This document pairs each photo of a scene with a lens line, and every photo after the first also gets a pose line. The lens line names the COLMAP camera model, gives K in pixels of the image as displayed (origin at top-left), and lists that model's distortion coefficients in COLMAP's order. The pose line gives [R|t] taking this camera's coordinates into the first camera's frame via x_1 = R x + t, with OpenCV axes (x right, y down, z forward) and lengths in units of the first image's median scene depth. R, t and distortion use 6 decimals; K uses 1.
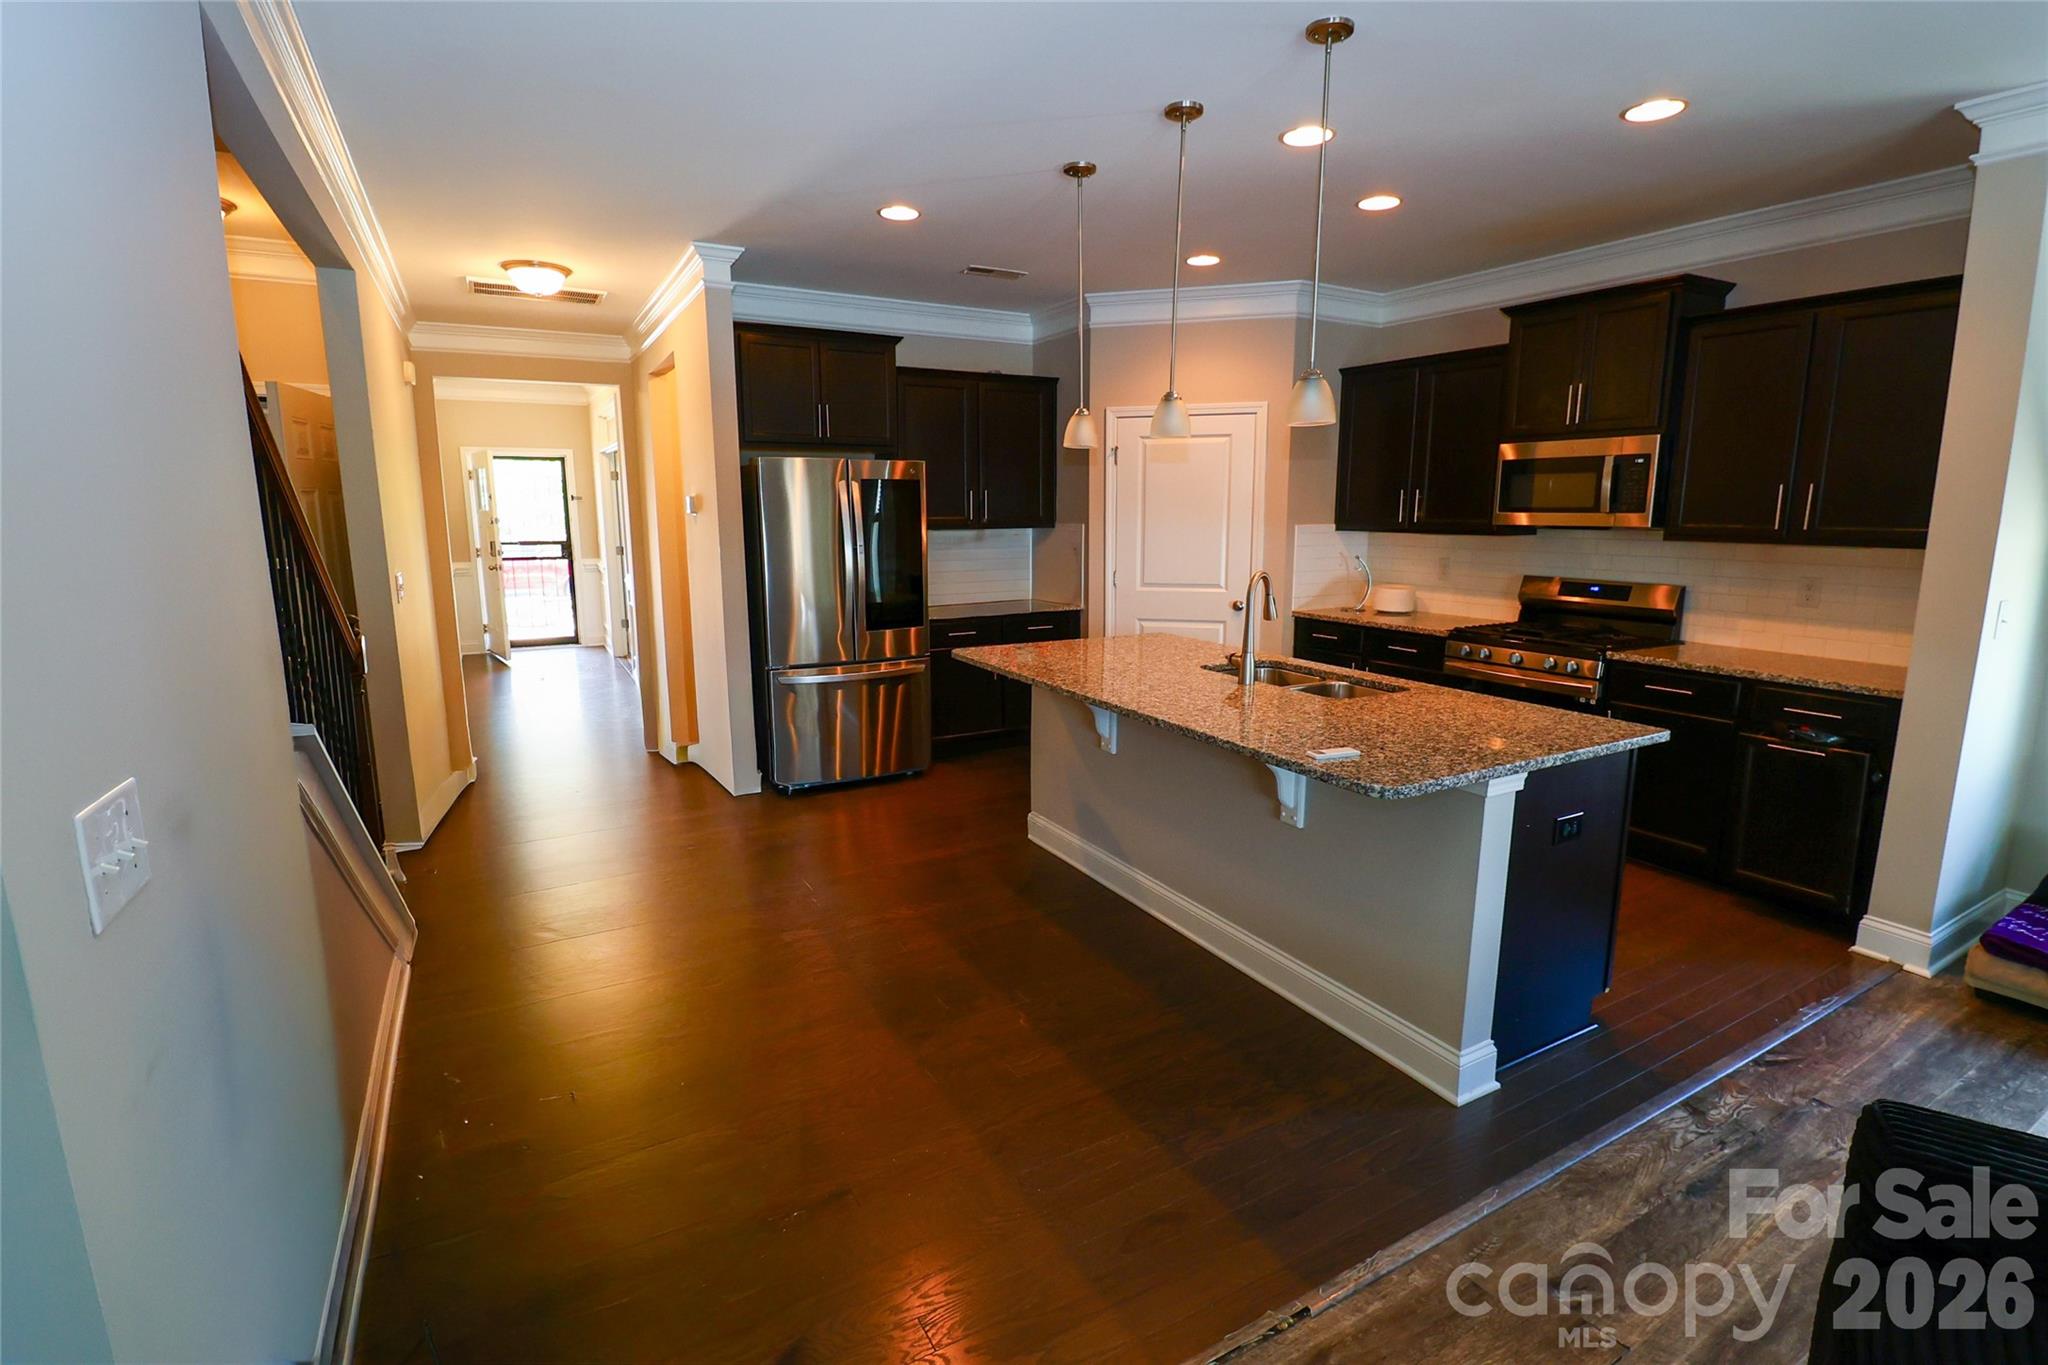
lens RADIAL K [[940.8, 0, 1026.0], [0, 940.8, 676.9], [0, 0, 1]] dist [-0.002833, -0.008763]
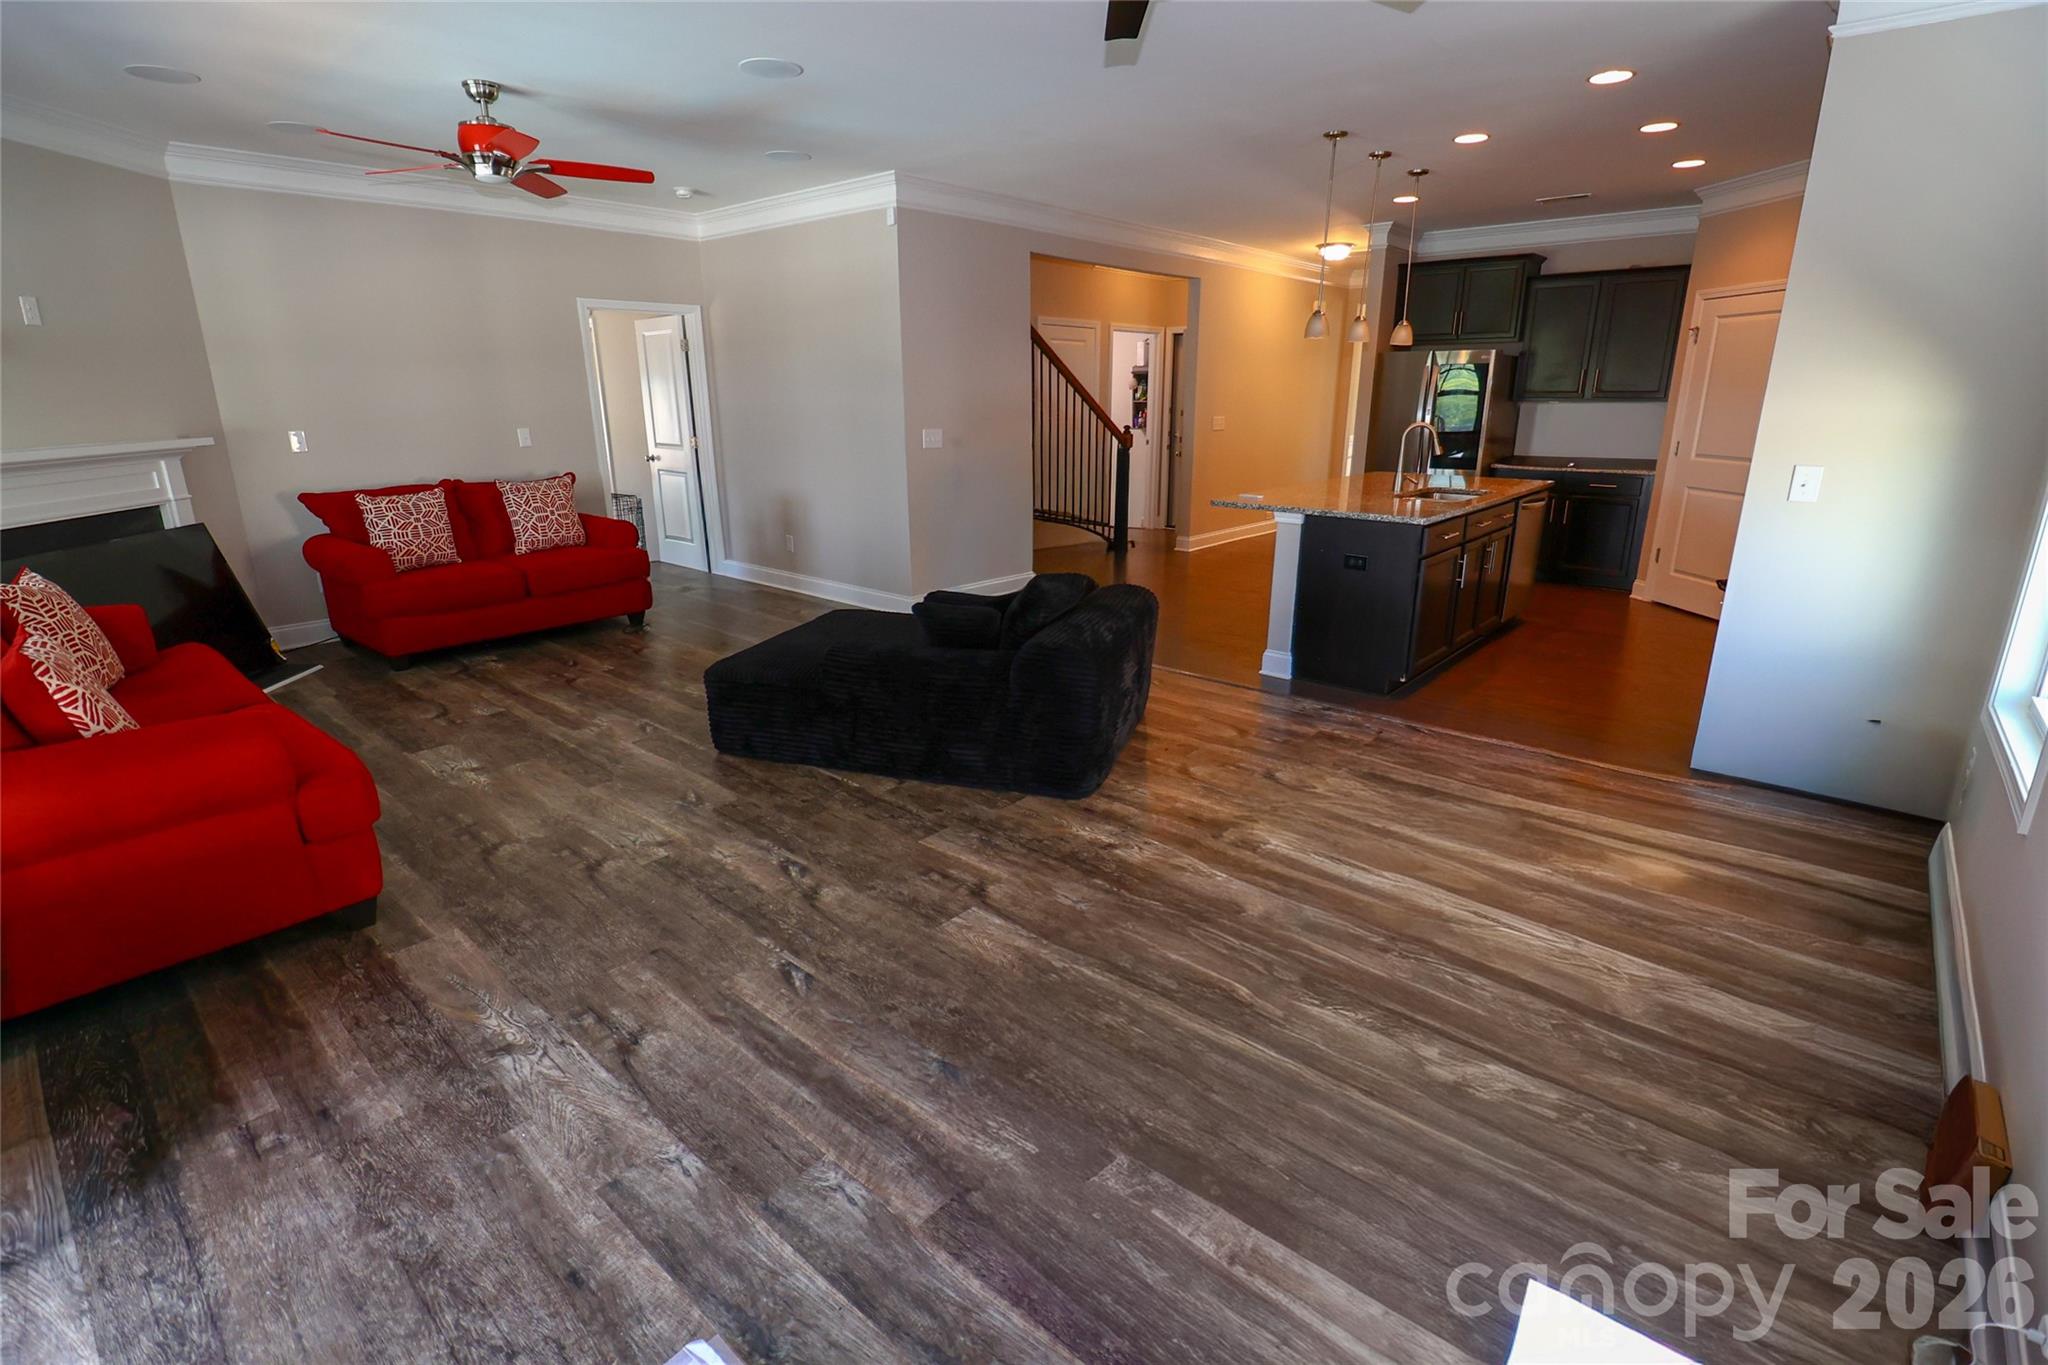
lens RADIAL K [[940.8, 0, 1023.7], [0, 940.8, 672.0], [0, 0, 1]] dist [-0.002833, -0.008763]
pose [[0.332071, 0.274049, -0.902567, 1.272523], [-0.166624, 0.958859, 0.229837, 0.033869], [0.928421, 0.074067, 0.364072, -0.150264]]
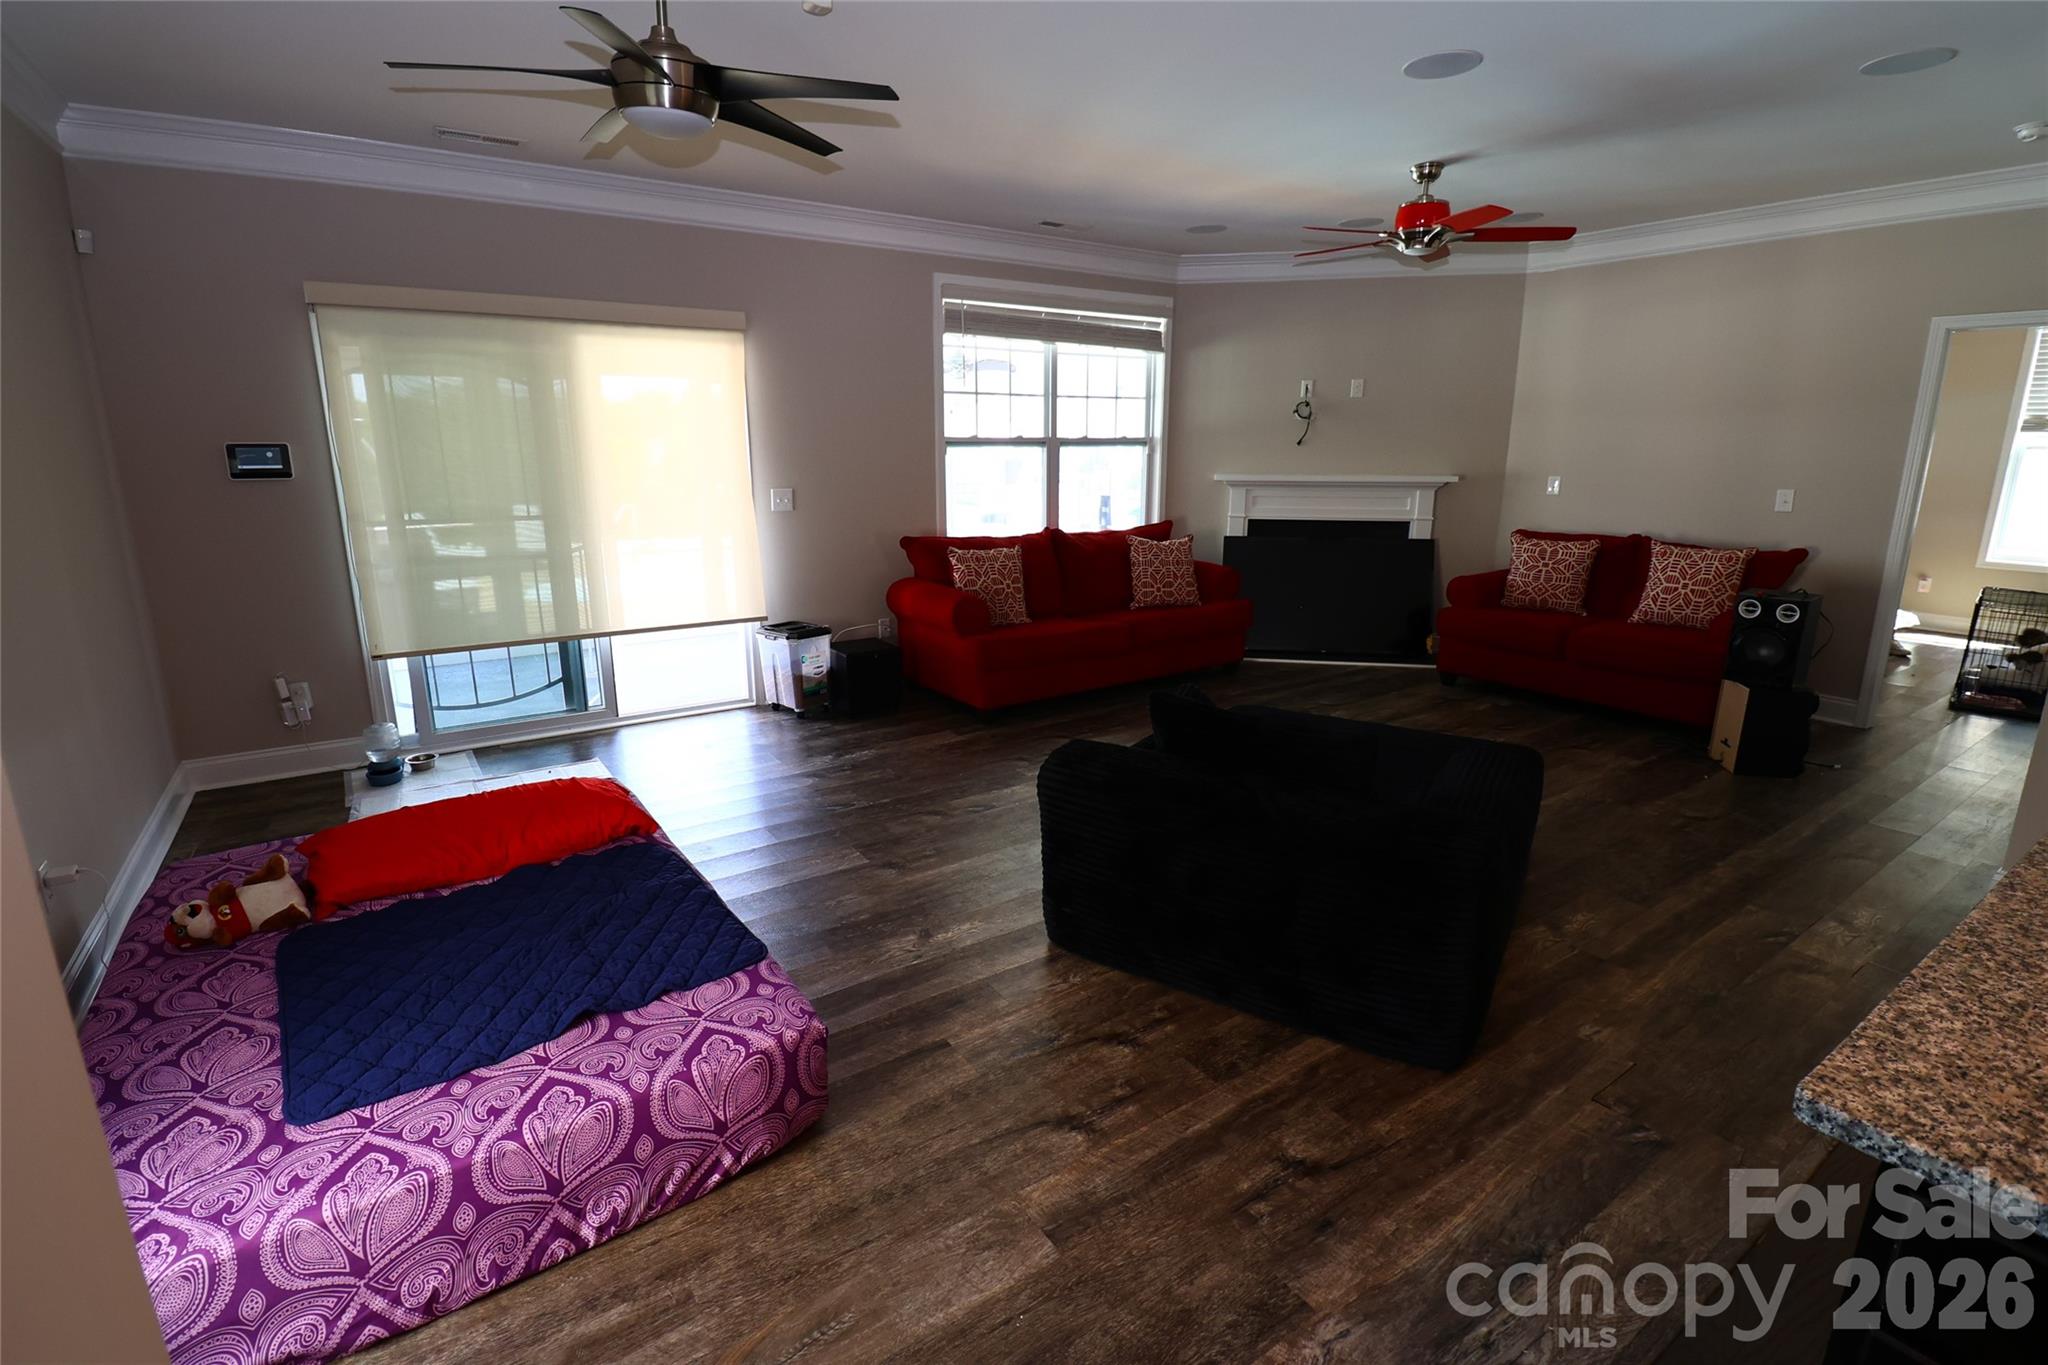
lens RADIAL K [[940.8, 0, 1013.7], [0, 940.8, 674.4], [0, 0, 1]] dist [-0.002833, -0.008763]
pose [[-0.997366, 0.021662, -0.069226, 0.623986], [-0.008741, 0.911520, 0.411163, -0.135593], [0.072008, 0.410685, -0.908929, 0.769557]]
